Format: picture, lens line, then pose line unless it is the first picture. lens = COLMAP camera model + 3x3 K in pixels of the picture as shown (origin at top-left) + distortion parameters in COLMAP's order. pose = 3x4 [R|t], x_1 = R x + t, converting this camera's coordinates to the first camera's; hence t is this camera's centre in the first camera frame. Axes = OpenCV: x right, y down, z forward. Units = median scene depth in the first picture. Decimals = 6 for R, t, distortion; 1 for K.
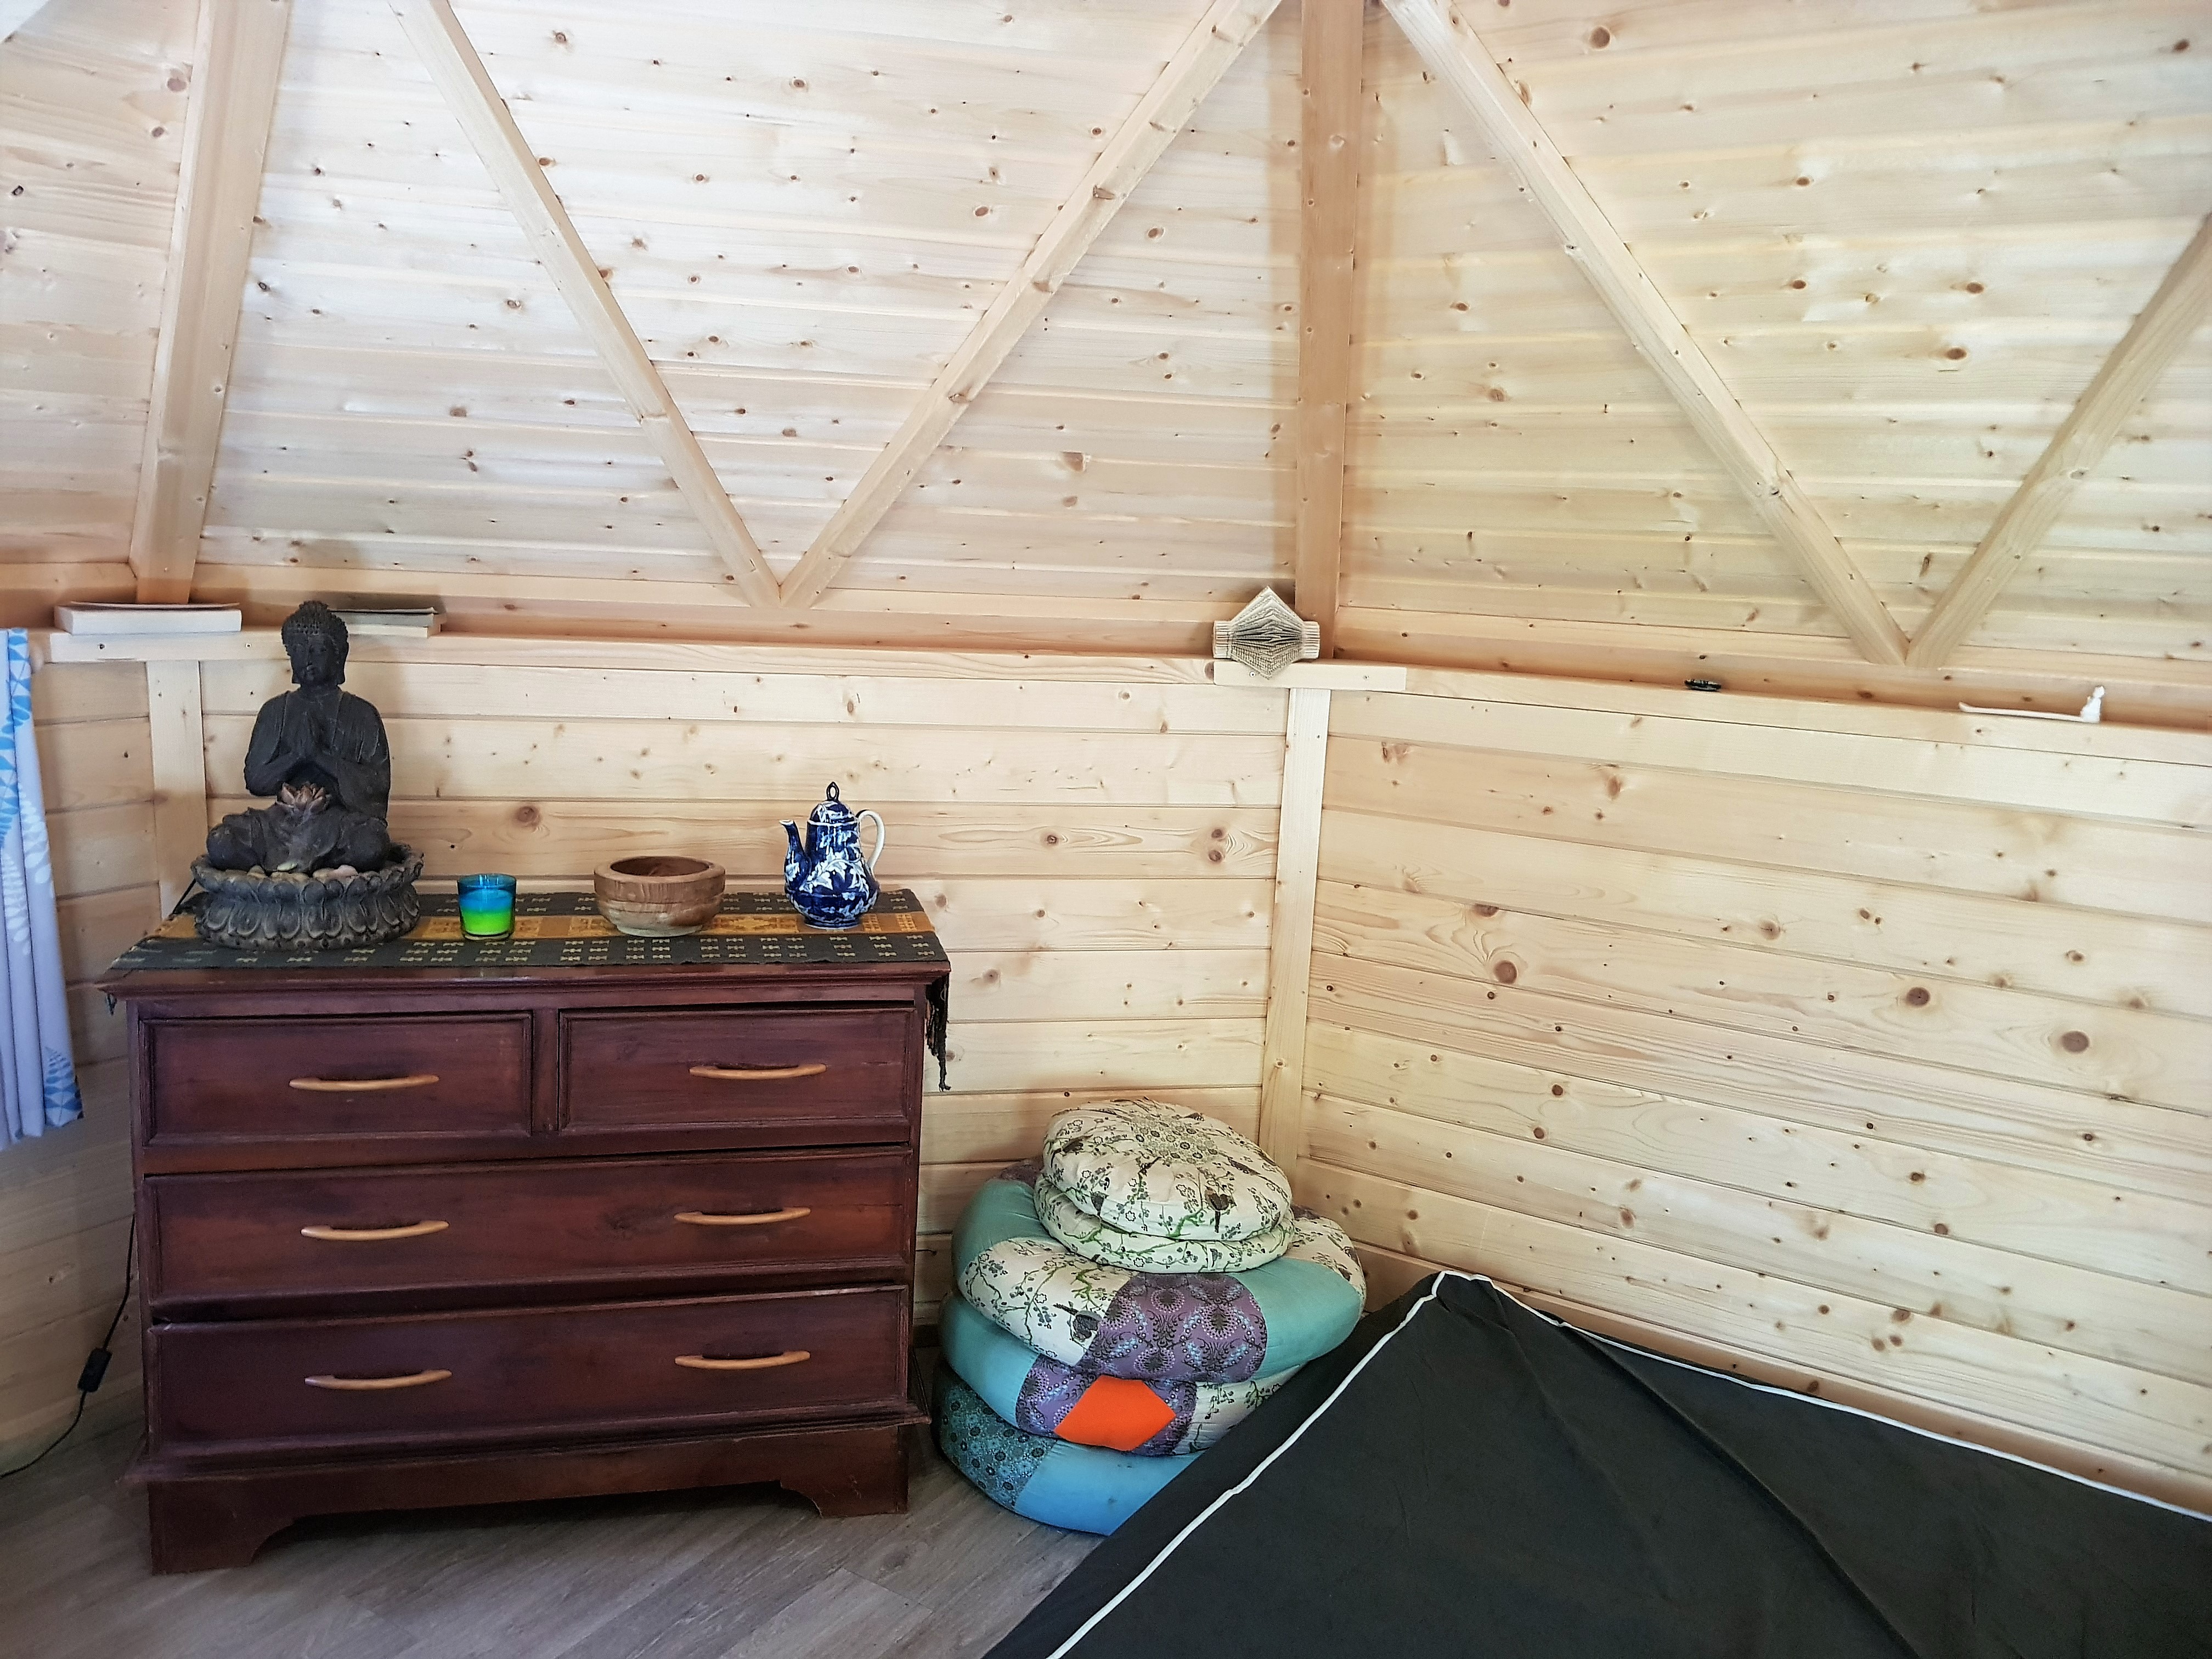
lens RADIAL K [[1715.5, 0, 1056.7], [0, 1715.5, 804.1], [0, 0, 1]] dist [0.092332, -0.161054]
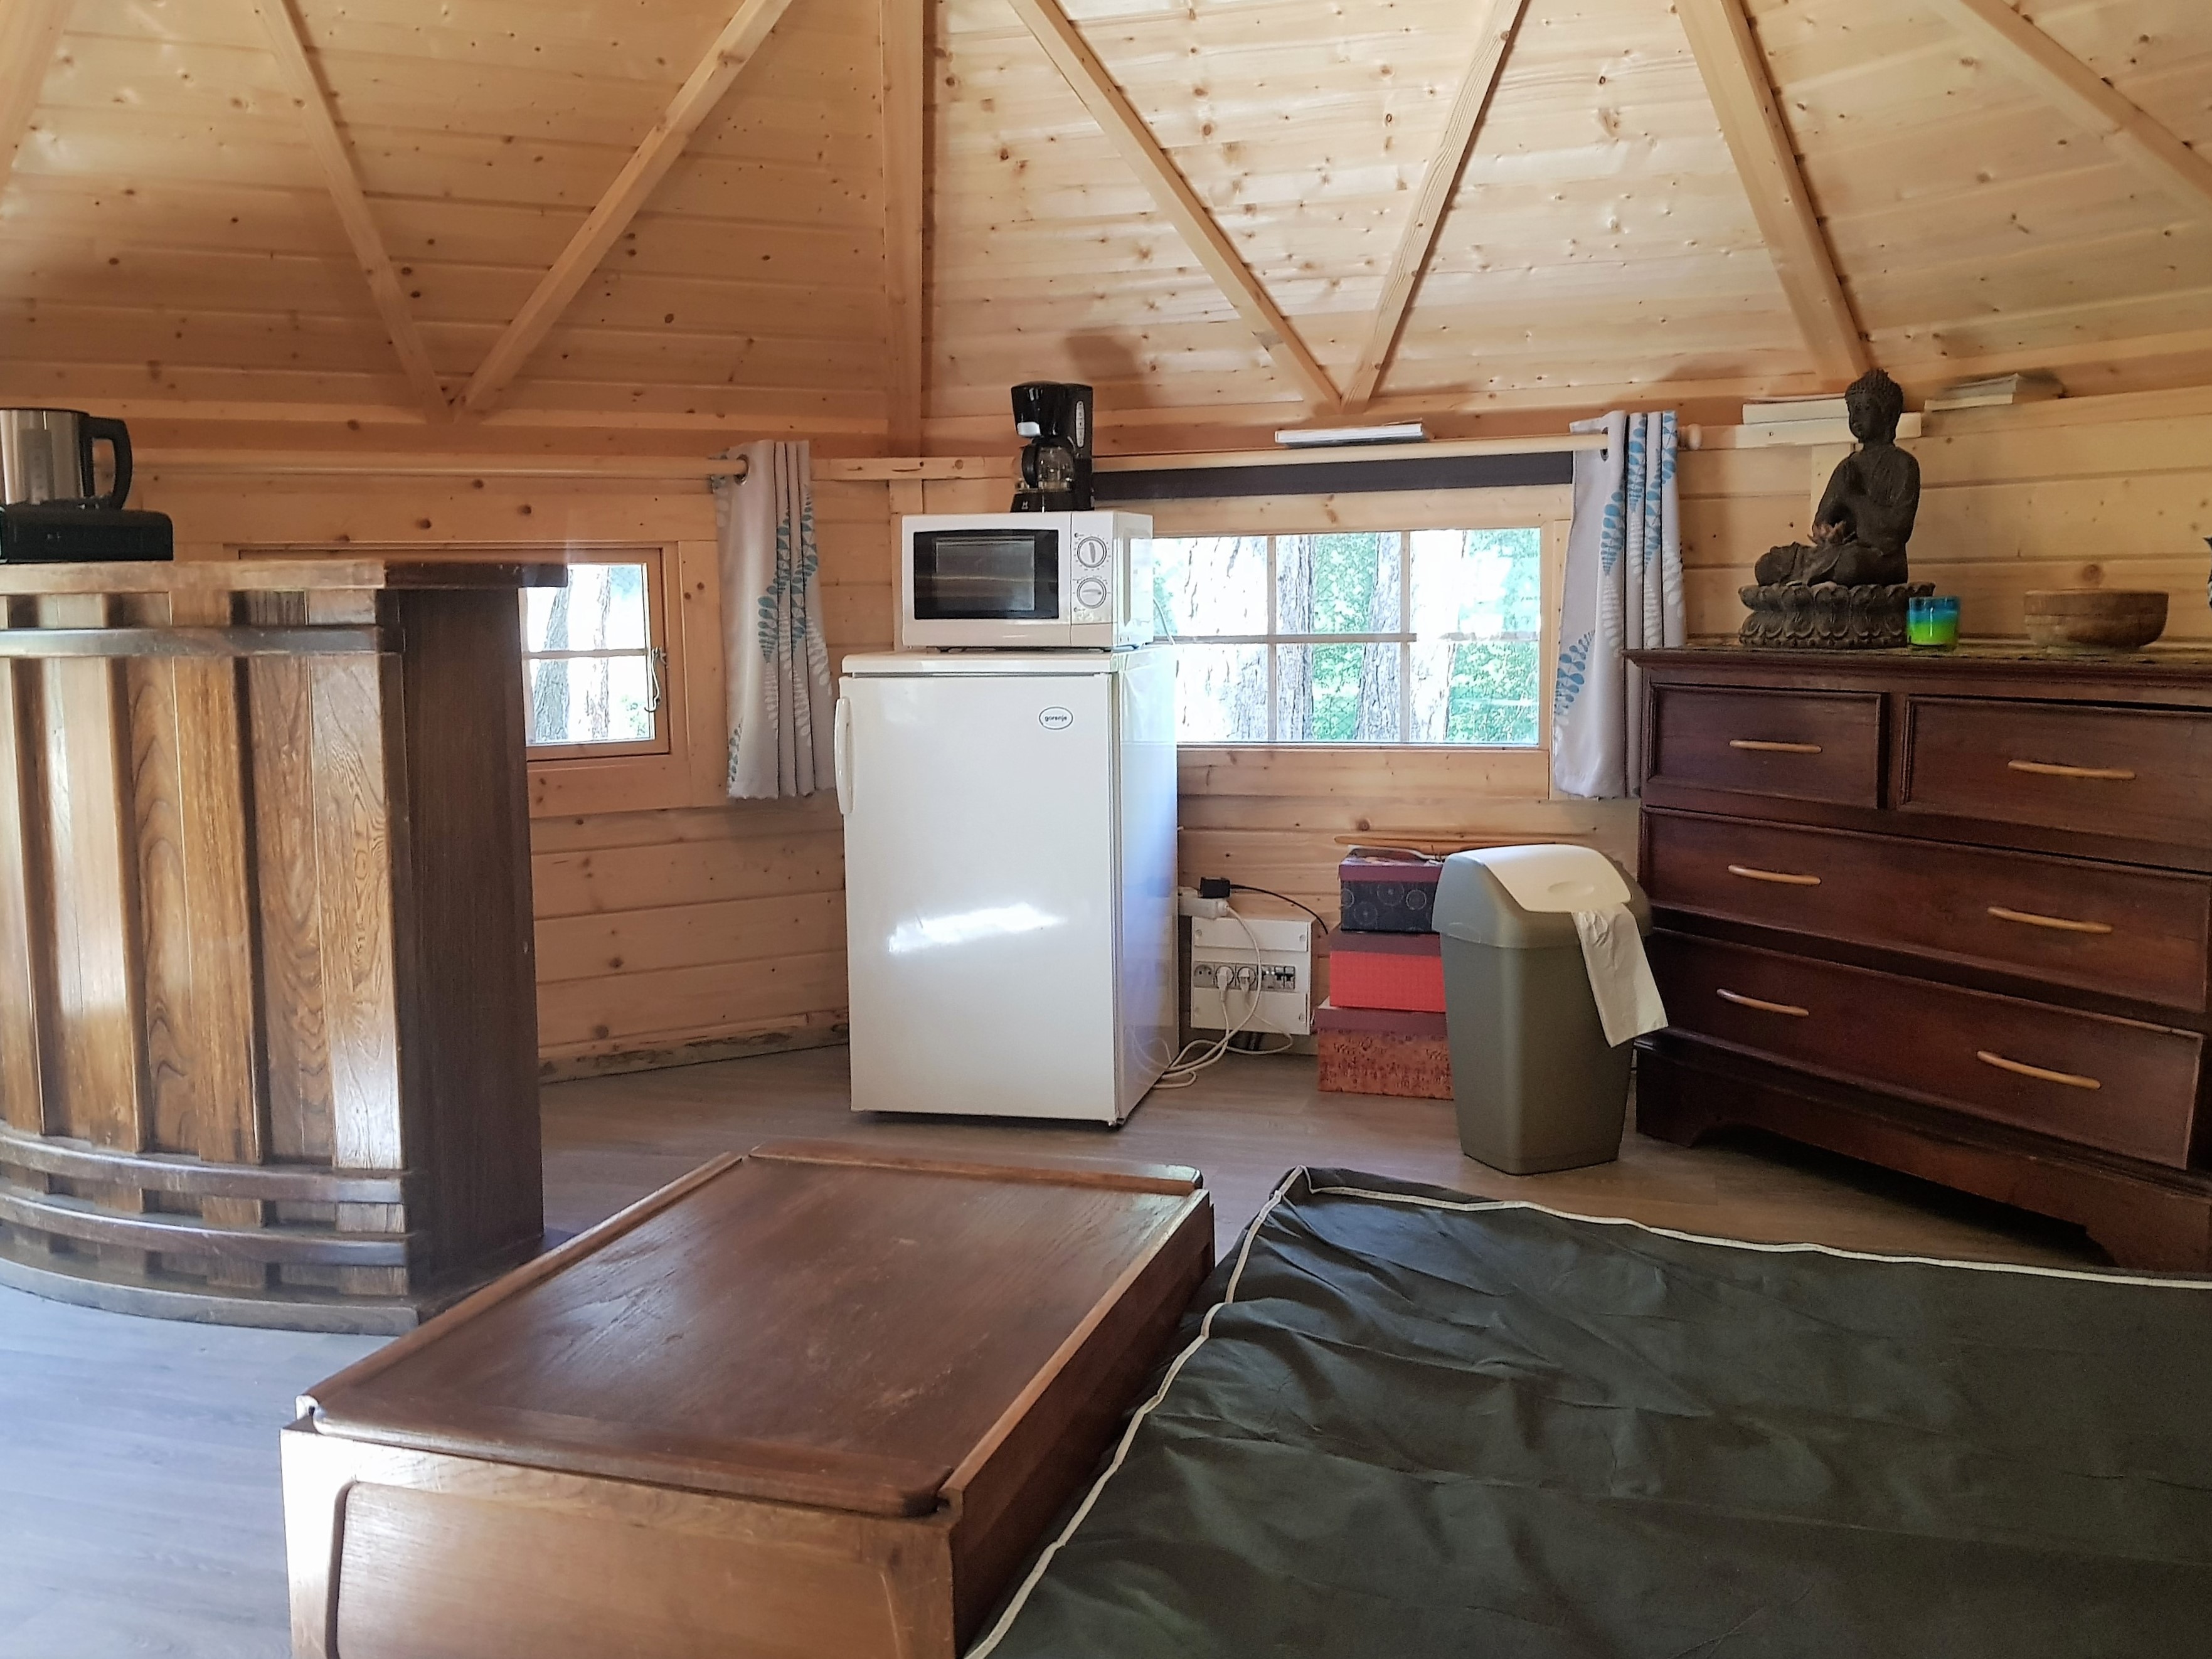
lens RADIAL K [[1963.8, 0, 1018.4], [0, 1963.8, 788.7], [0, 0, 1]] dist [0.005565, 0.002454]
pose [[0.245910, 0.050968, -0.967952, 0.697318], [-0.141338, 0.989829, 0.016213, 0.213244], [0.958933, 0.132822, 0.250613, 0.143152]]
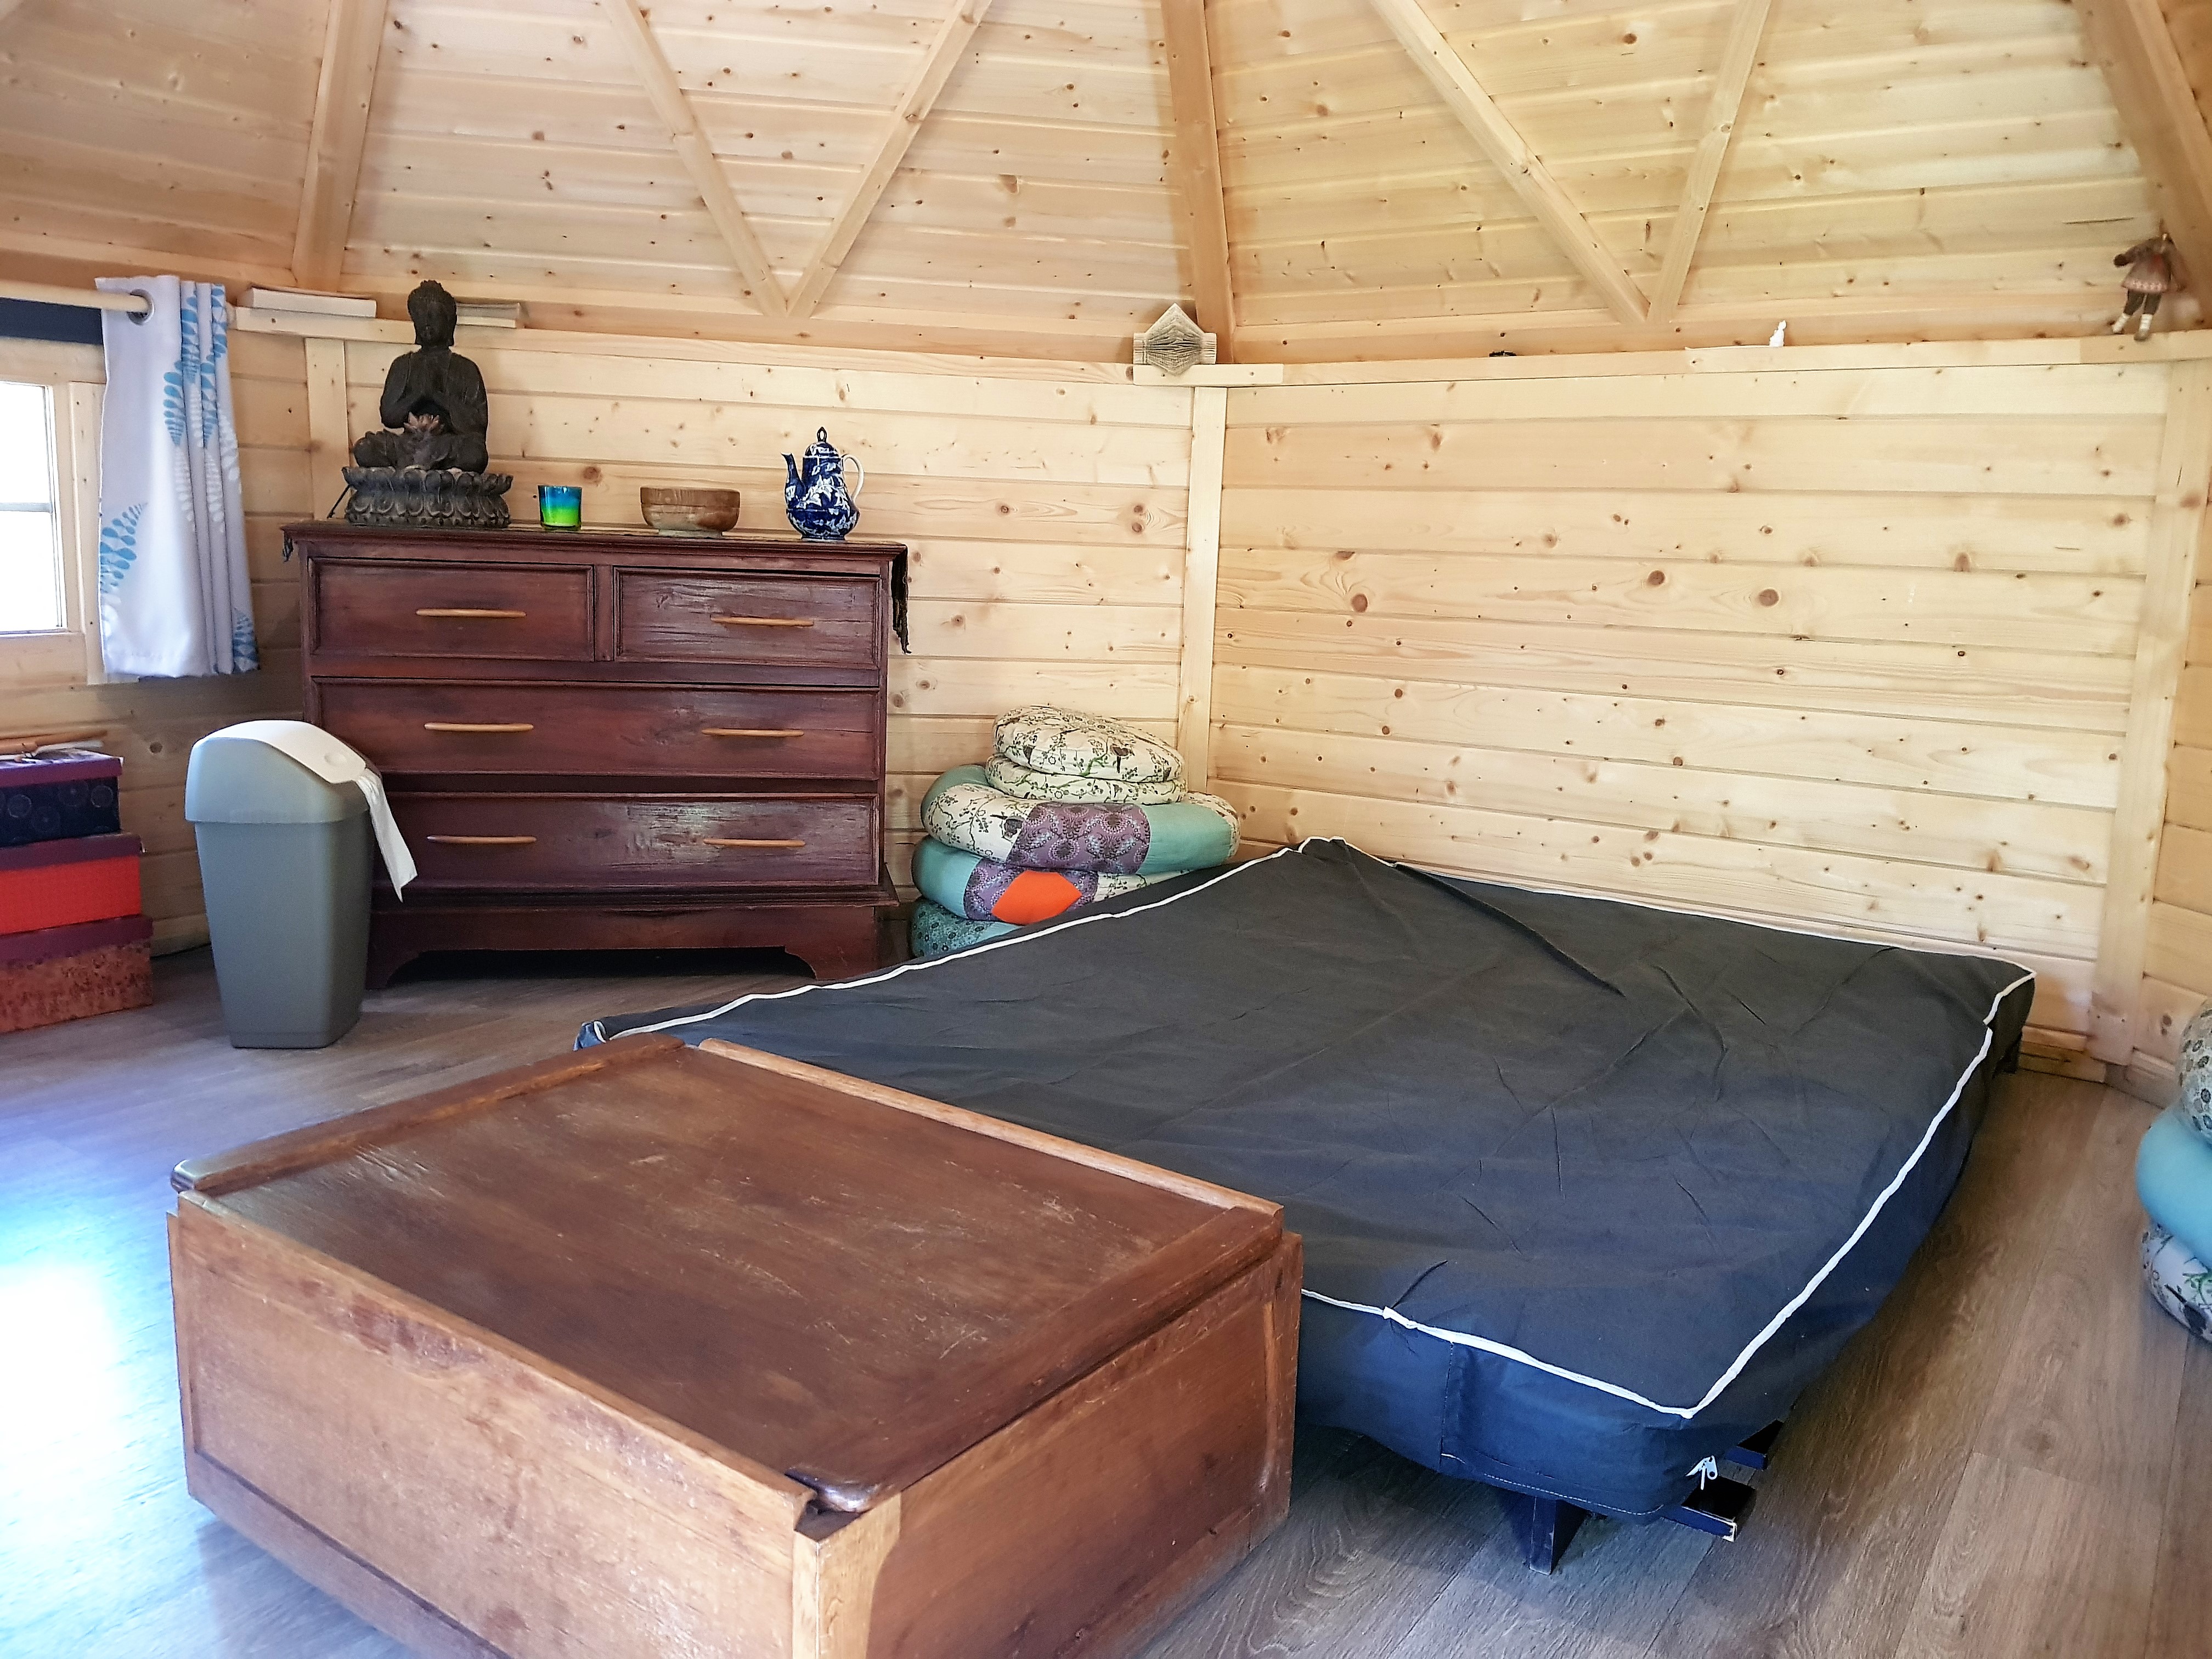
lens RADIAL K [[1736.2, 0, 1080.4], [0, 1736.2, 813.1], [0, 0, 1]] dist [0.096521, -0.162938]
pose [[0.999427, -0.003908, -0.033633, 0.108821], [0.003606, 0.999953, -0.009052, 0.292520], [0.033666, 0.008925, 0.999393, -0.314628]]
